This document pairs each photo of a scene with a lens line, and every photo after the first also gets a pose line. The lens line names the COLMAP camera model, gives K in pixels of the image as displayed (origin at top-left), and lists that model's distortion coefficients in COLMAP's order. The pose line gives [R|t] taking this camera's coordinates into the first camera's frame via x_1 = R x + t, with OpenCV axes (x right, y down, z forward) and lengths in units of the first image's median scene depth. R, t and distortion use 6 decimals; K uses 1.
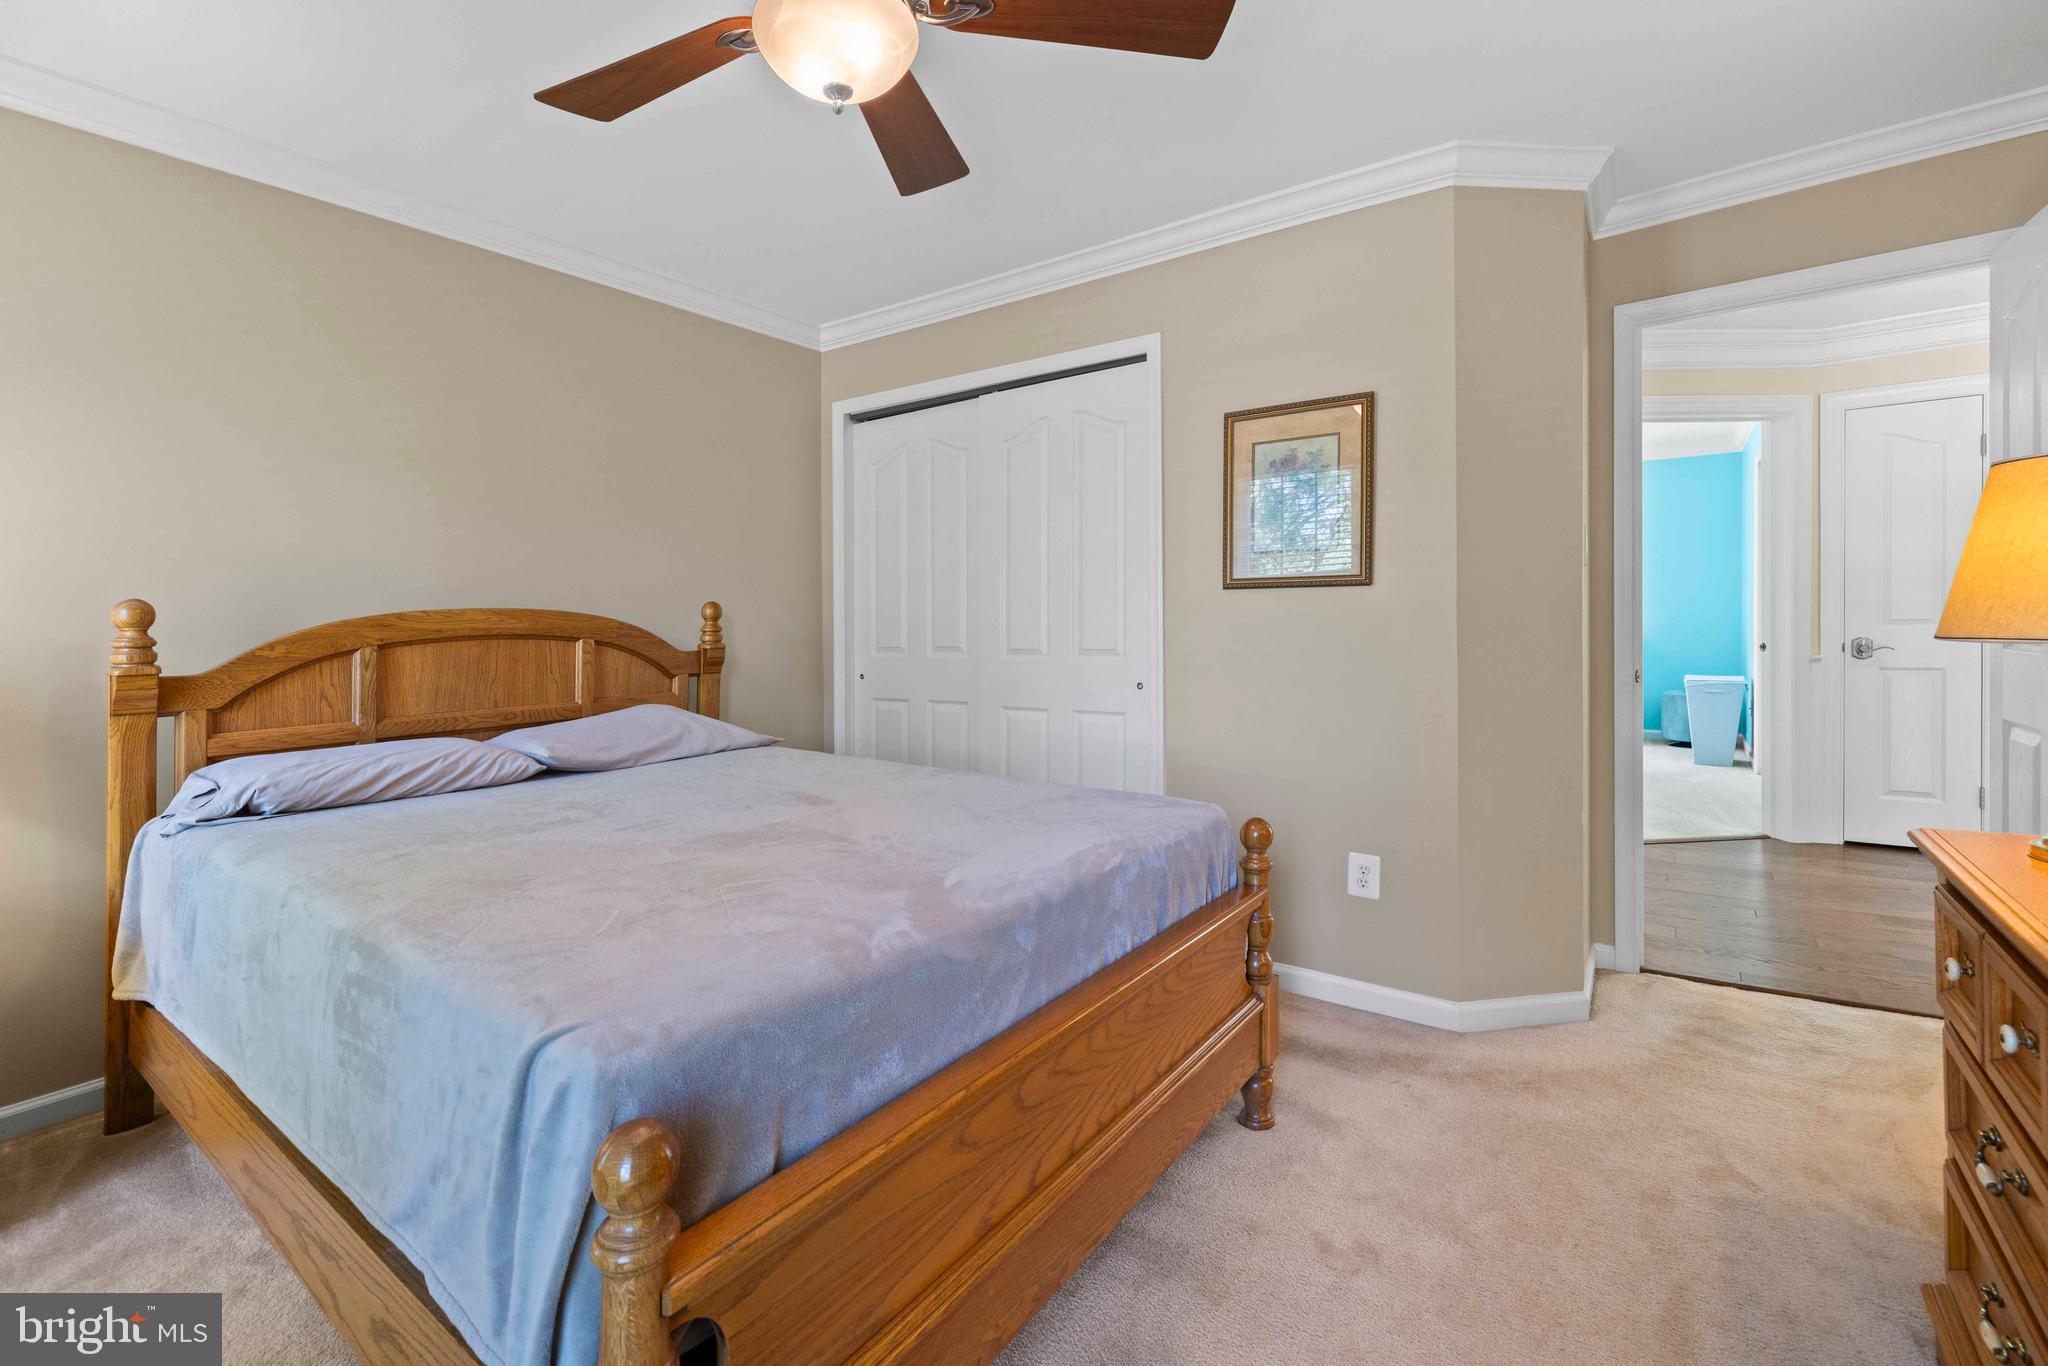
lens RADIAL K [[901.4, 0, 1022.9], [0, 901.4, 641.0], [0, 0, 1]] dist [-0.000485, -0.000282]
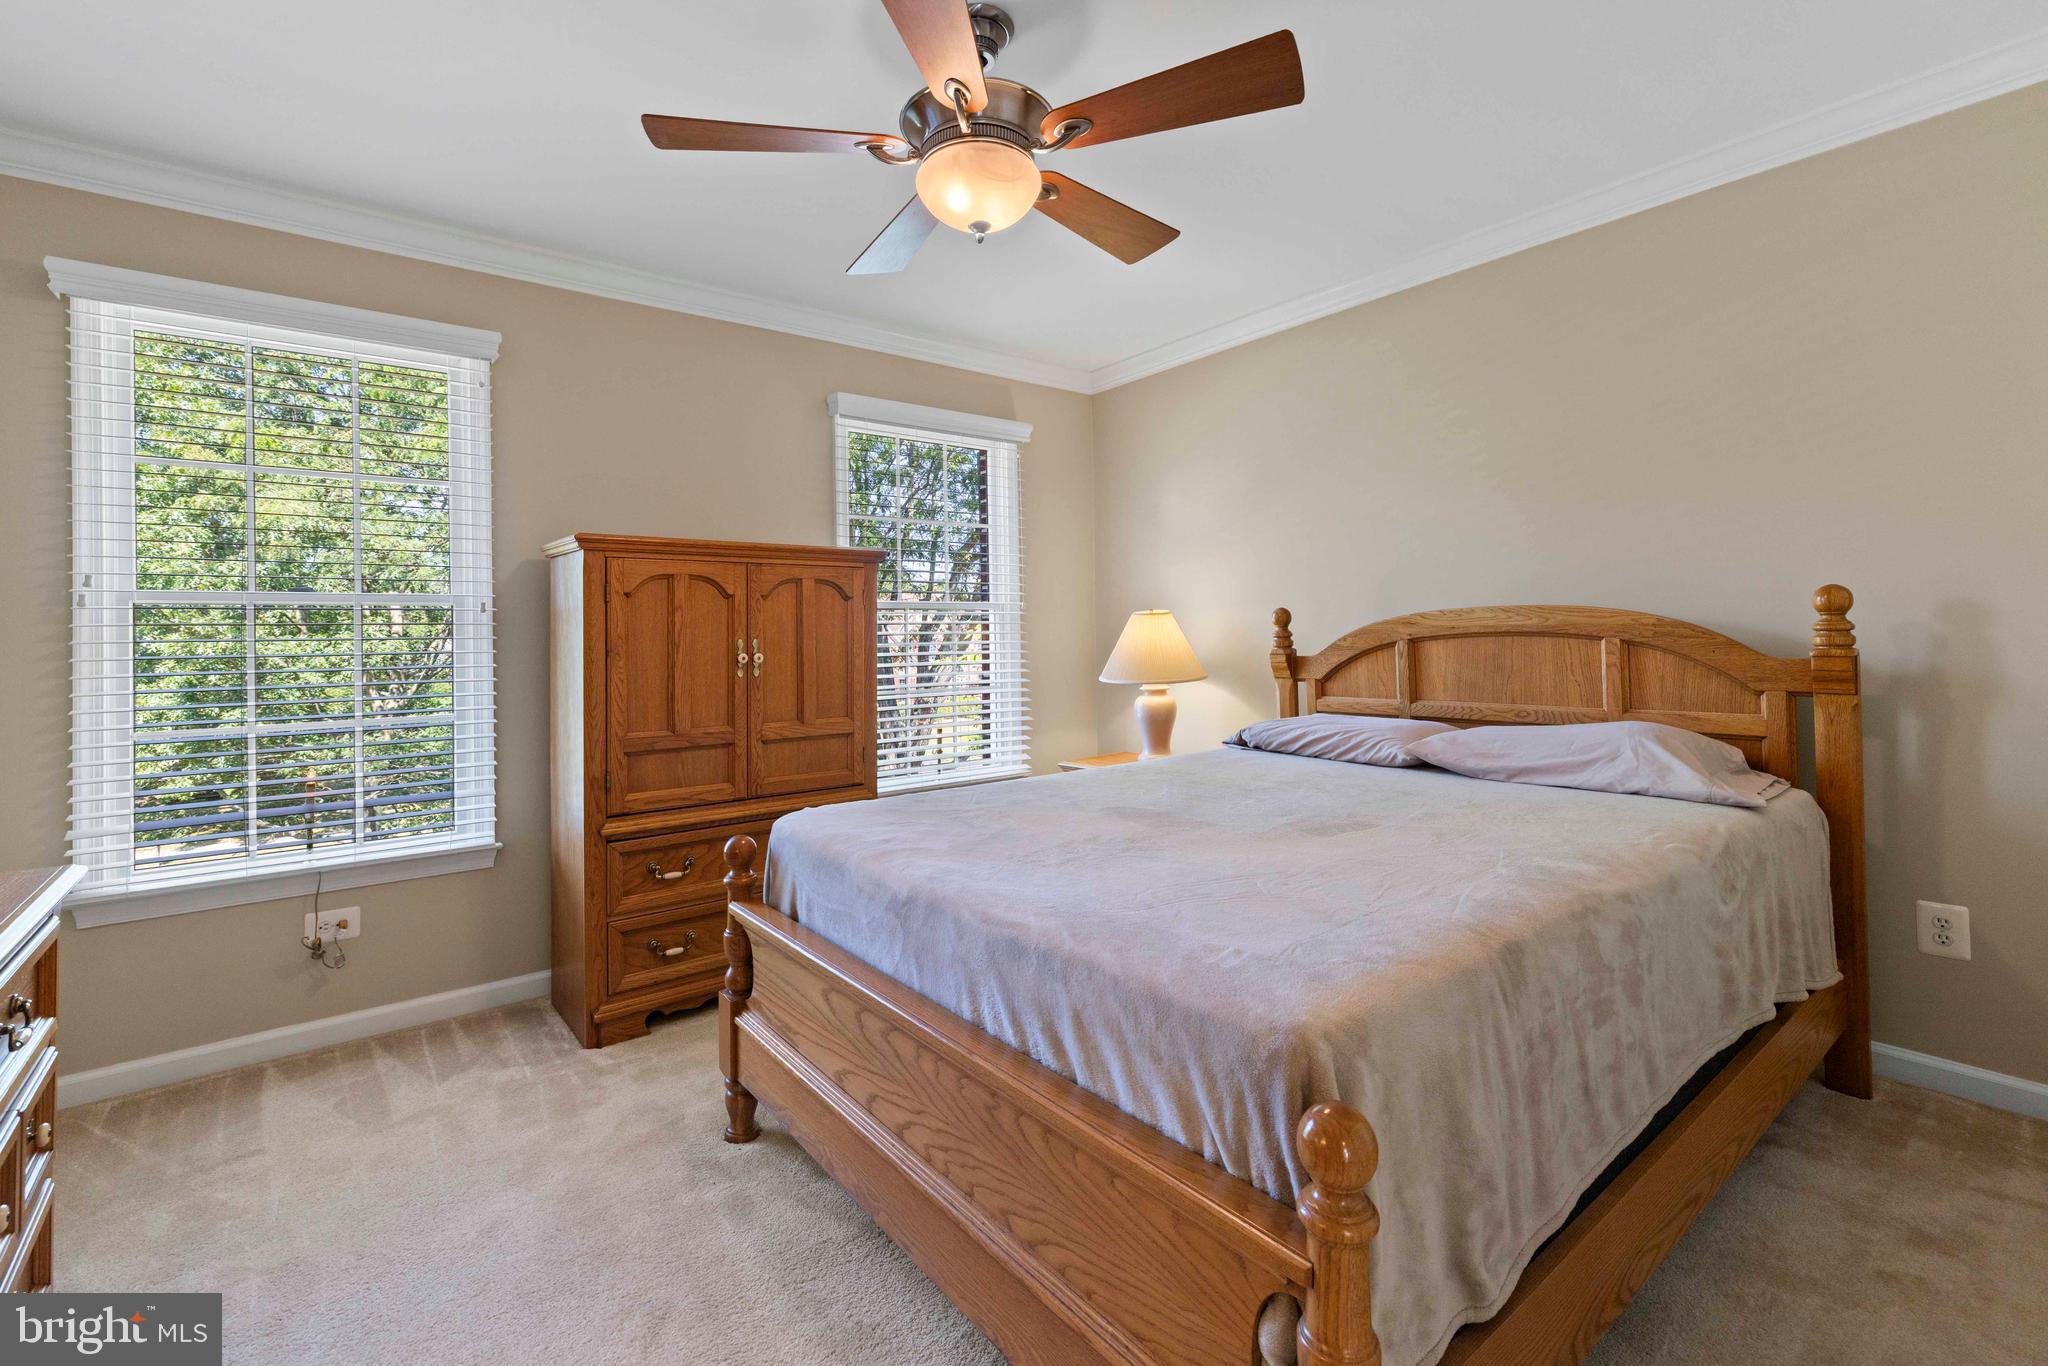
lens RADIAL K [[901.4, 0, 1022.9], [0, 901.4, 641.0], [0, 0, 1]] dist [-0.000485, -0.000282]
pose [[-0.274225, 0.029885, -0.961201, 0.606586], [-0.000825, 0.999509, 0.031311, -0.031152], [0.961665, 0.009380, -0.274065, 0.841909]]
